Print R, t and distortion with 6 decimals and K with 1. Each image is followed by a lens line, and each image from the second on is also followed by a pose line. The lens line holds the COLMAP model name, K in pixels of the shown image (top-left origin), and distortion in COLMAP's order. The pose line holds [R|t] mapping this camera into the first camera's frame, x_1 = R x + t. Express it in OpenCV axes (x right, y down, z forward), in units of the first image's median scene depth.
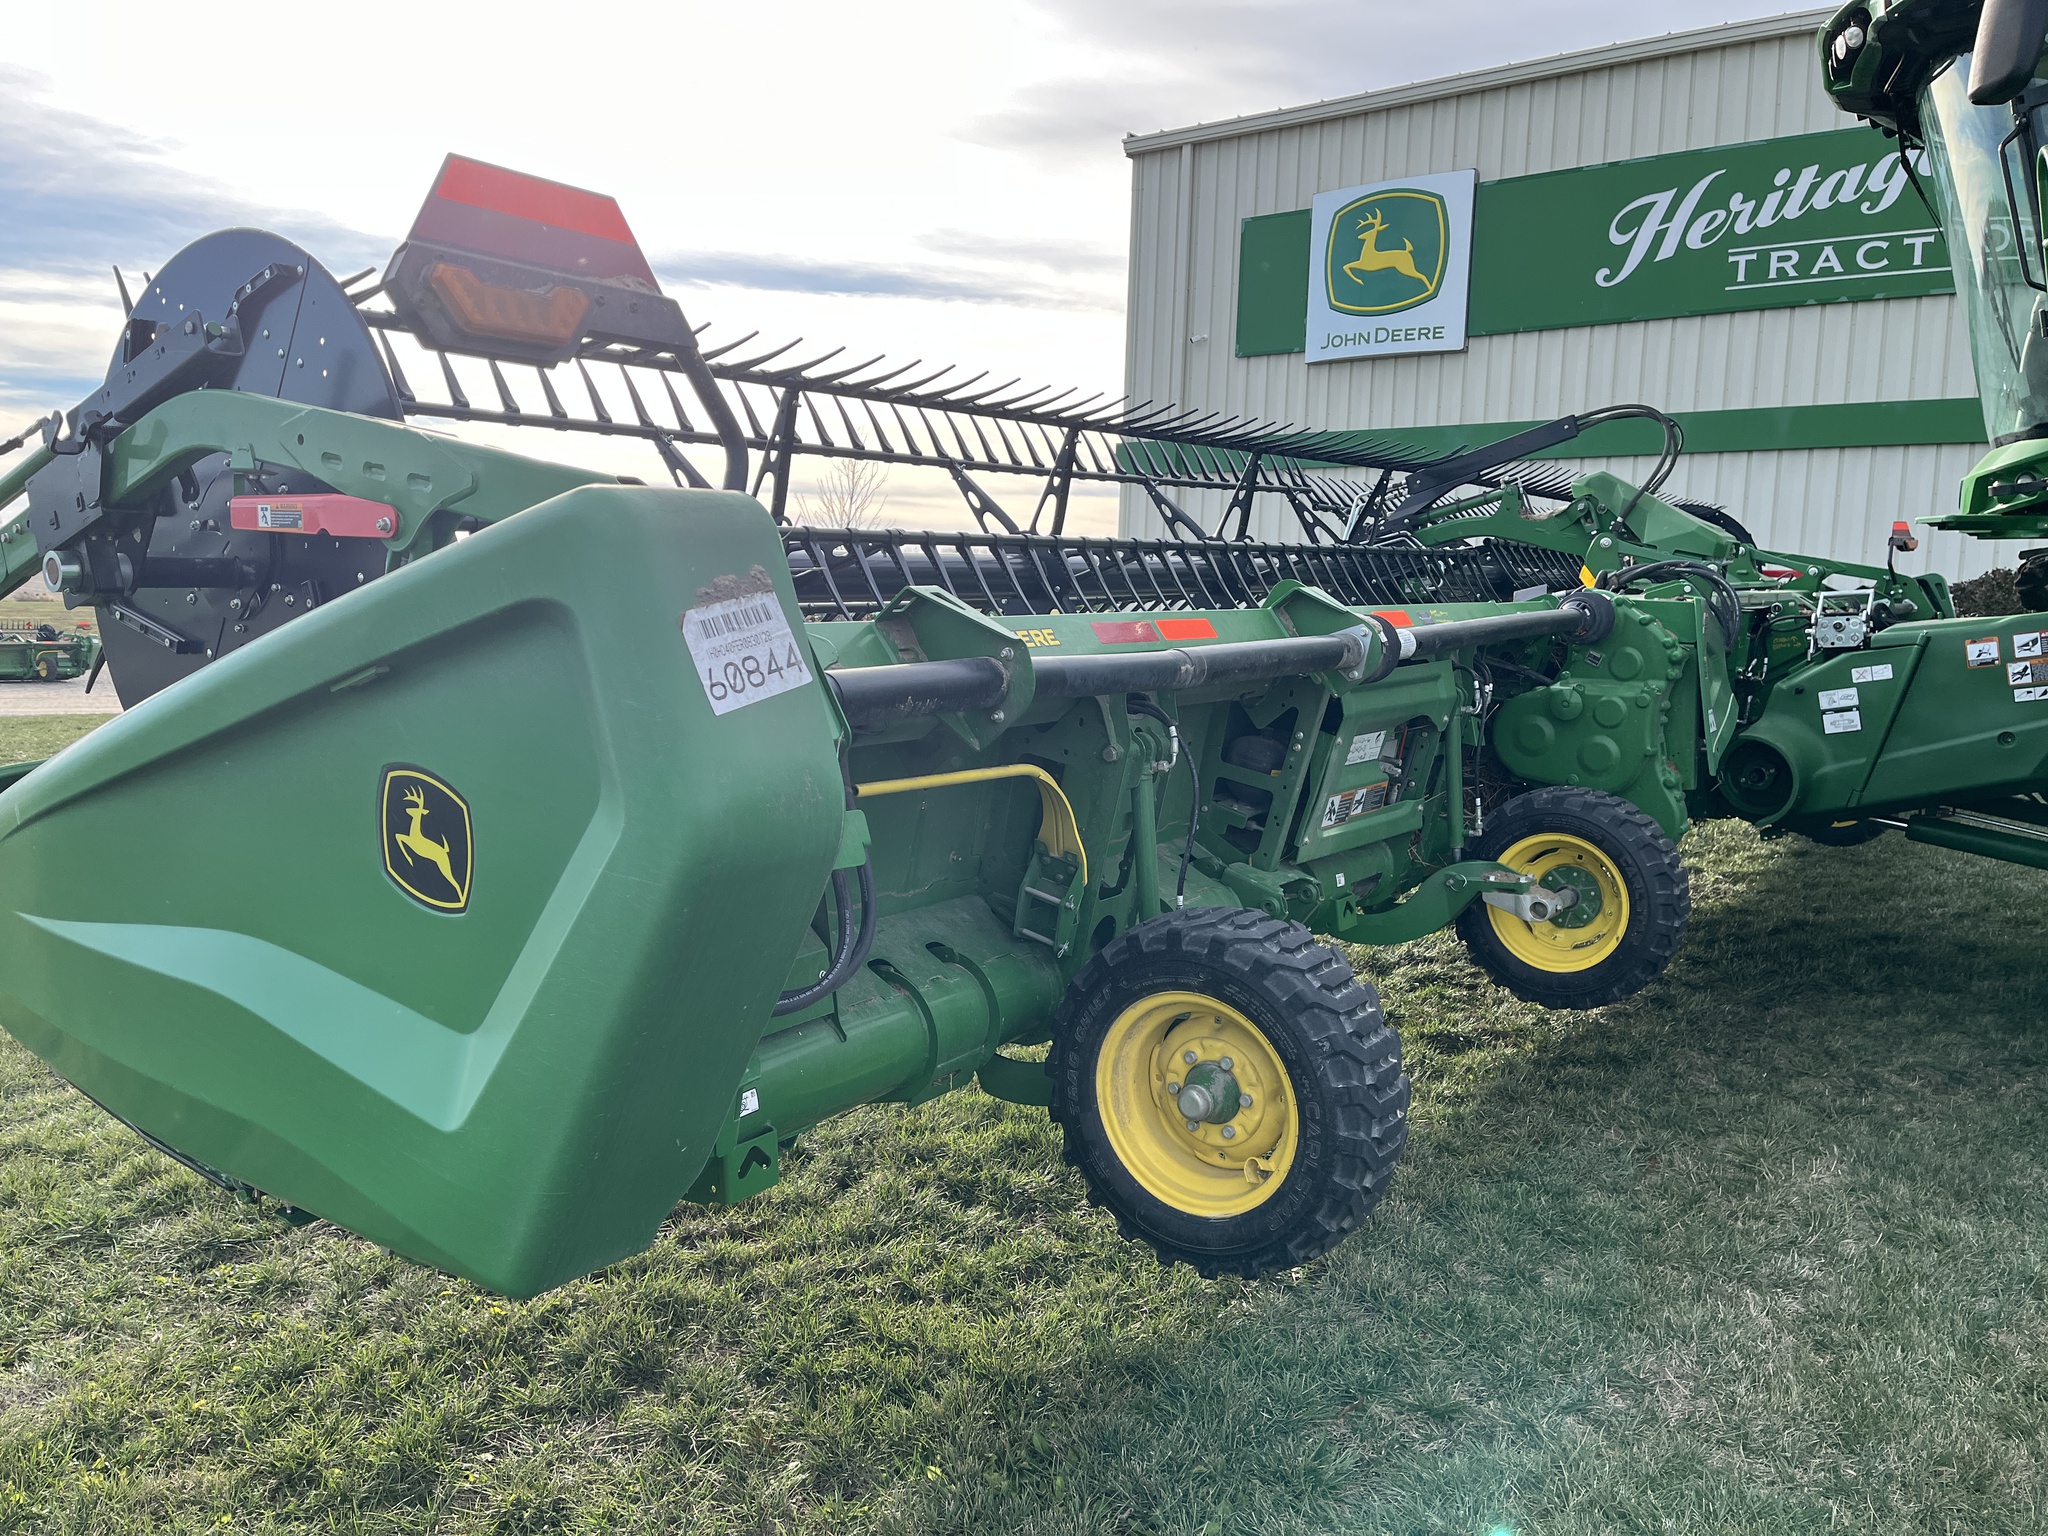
lens RADIAL K [[1543.7, 0, 1010.0], [0, 1543.7, 786.1], [0, 0, 1]] dist [0.056805, -0.068360]
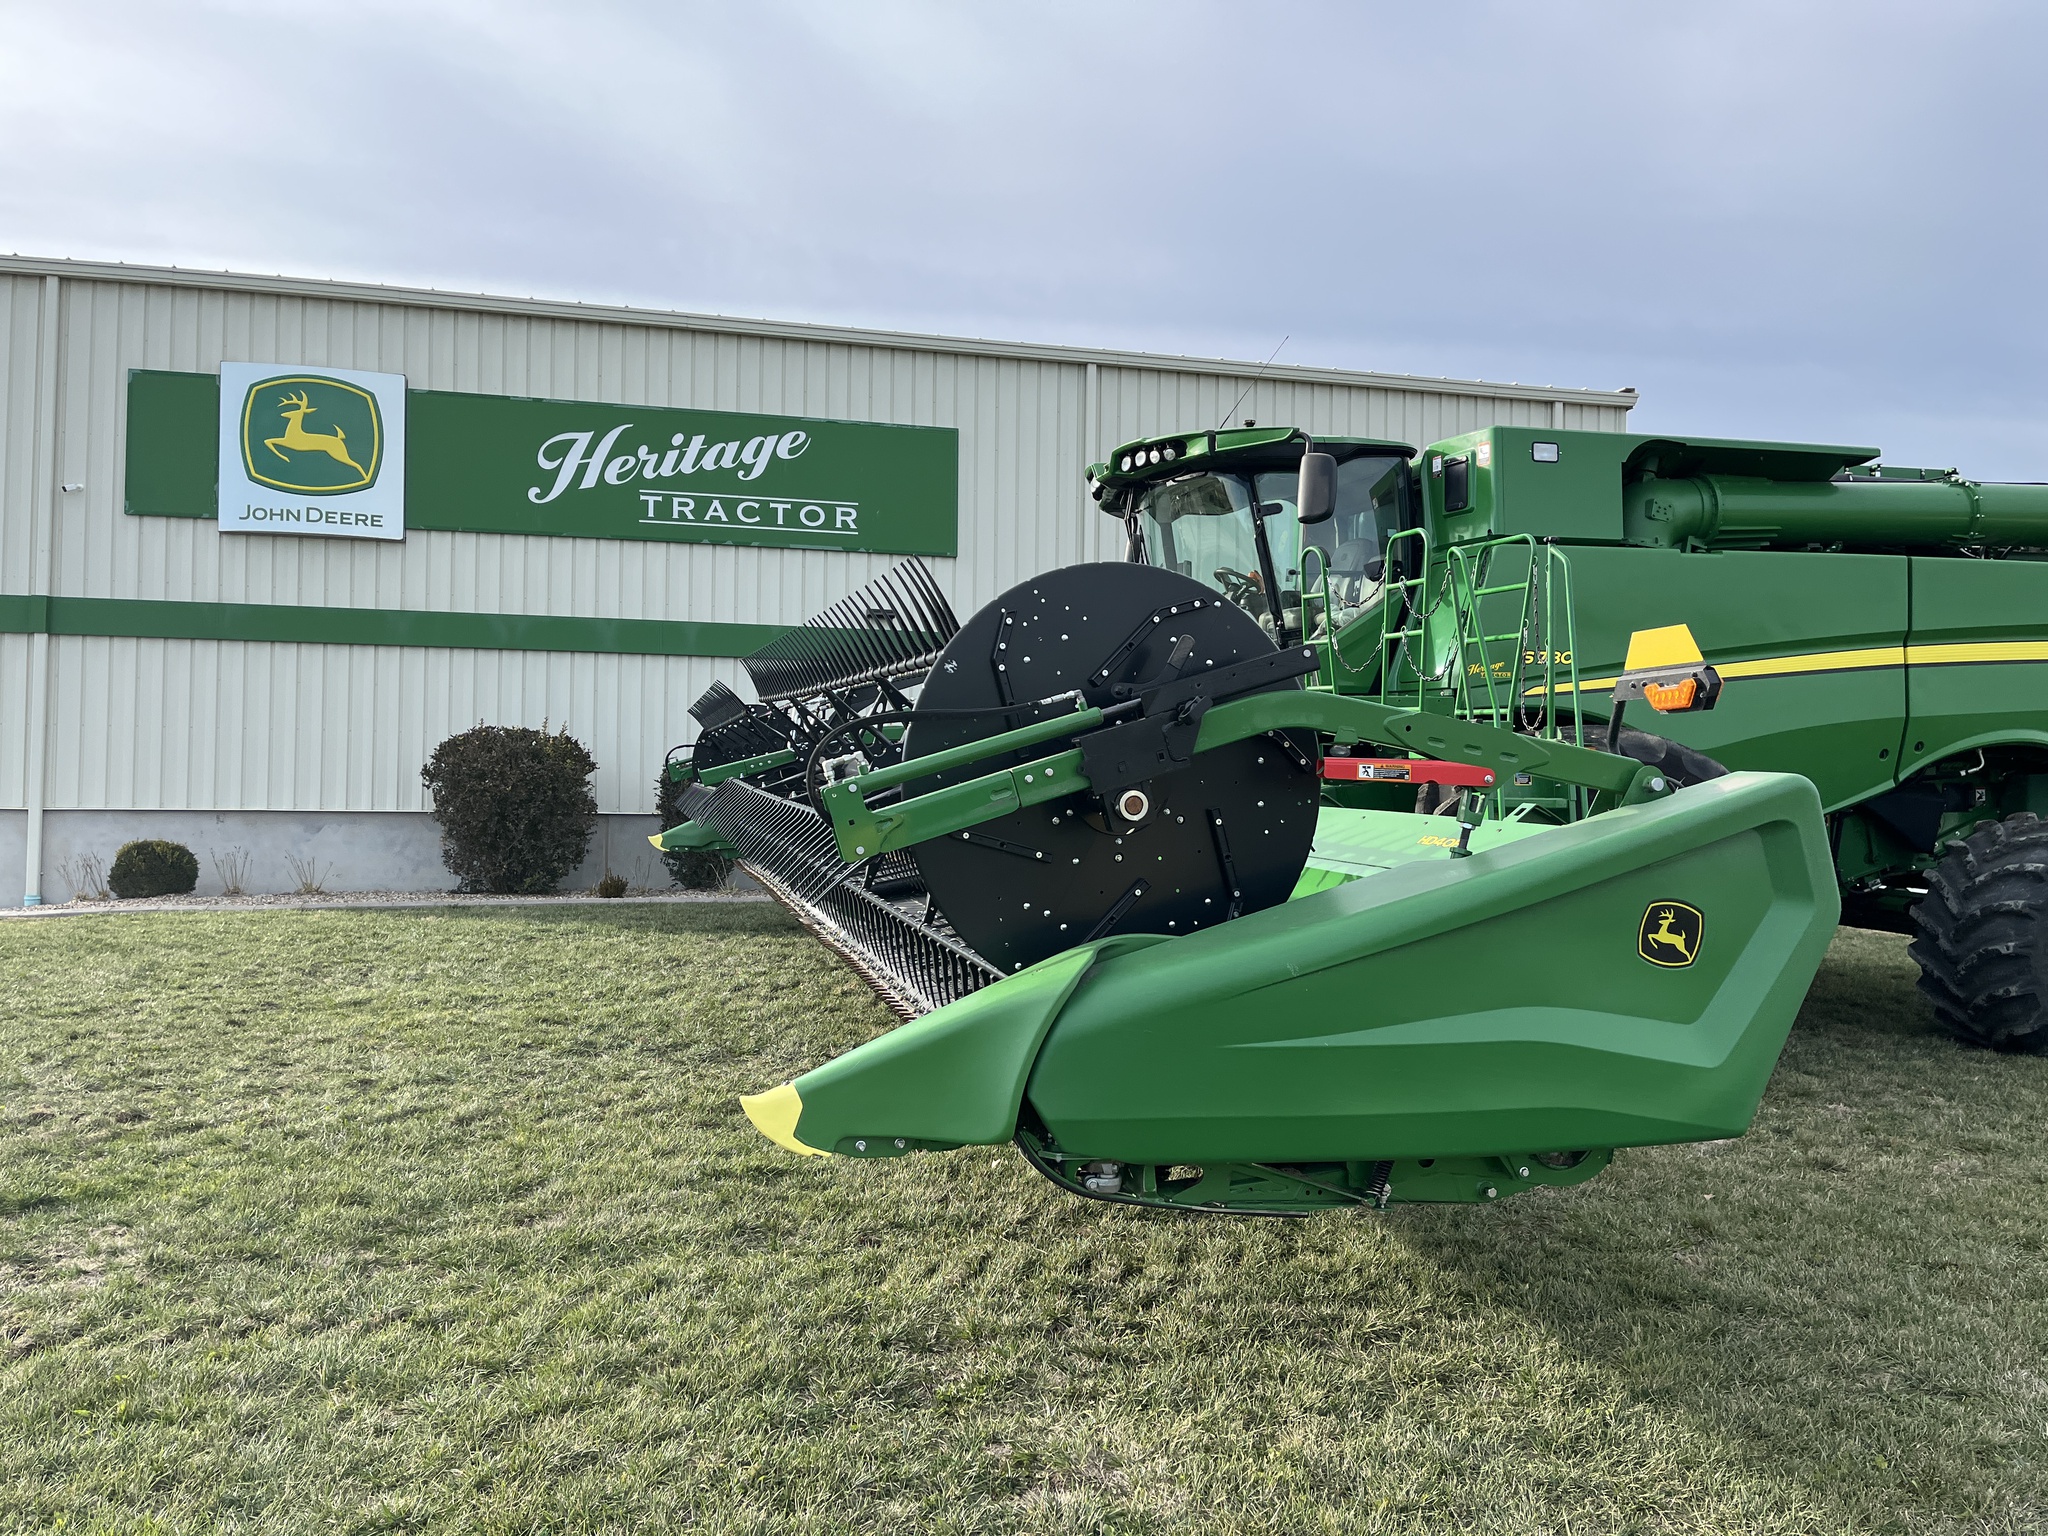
lens RADIAL K [[1543.7, 0, 1038.0], [0, 1543.7, 781.7], [0, 0, 1]] dist [0.056805, -0.068360]
pose [[0.628286, -0.010719, 0.777909, -0.291445], [0.095243, 0.993444, -0.063235, -0.013604], [-0.772130, 0.113820, 0.625188, 0.036795]]
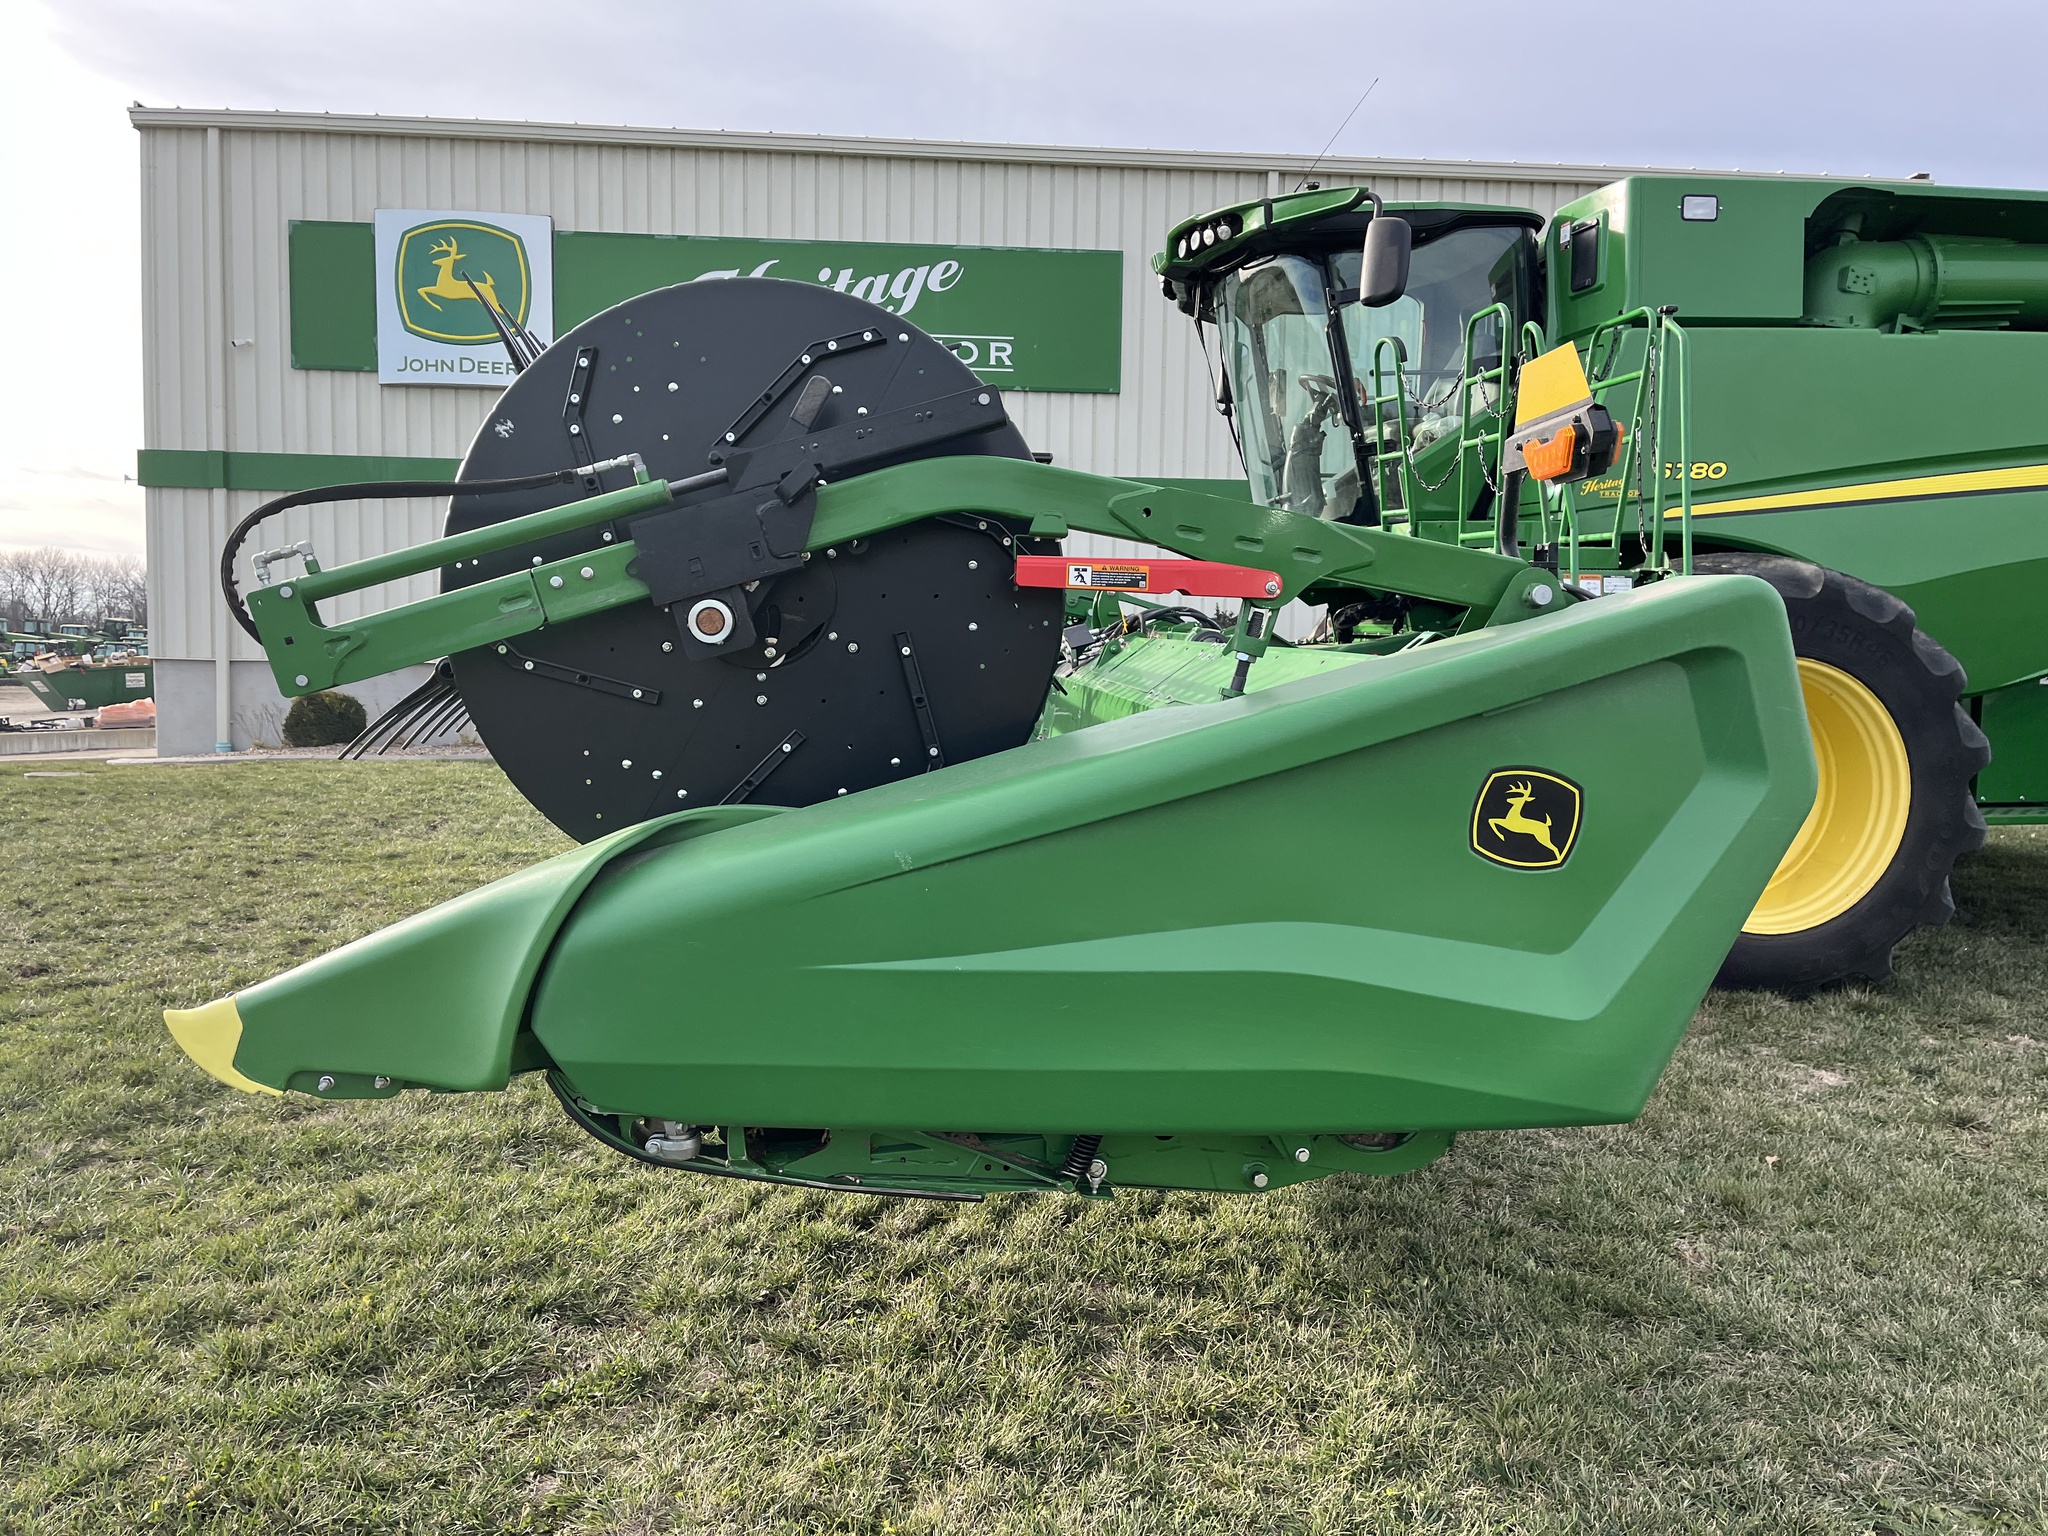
lens RADIAL K [[1543.7, 0, 1030.5], [0, 1543.7, 782.9], [0, 0, 1]] dist [0.056805, -0.068360]
pose [[0.752851, -0.066850, 0.654787, -0.185137], [0.079948, 0.996750, 0.009840, -0.005419], [-0.653317, 0.044941, 0.755749, 0.027227]]
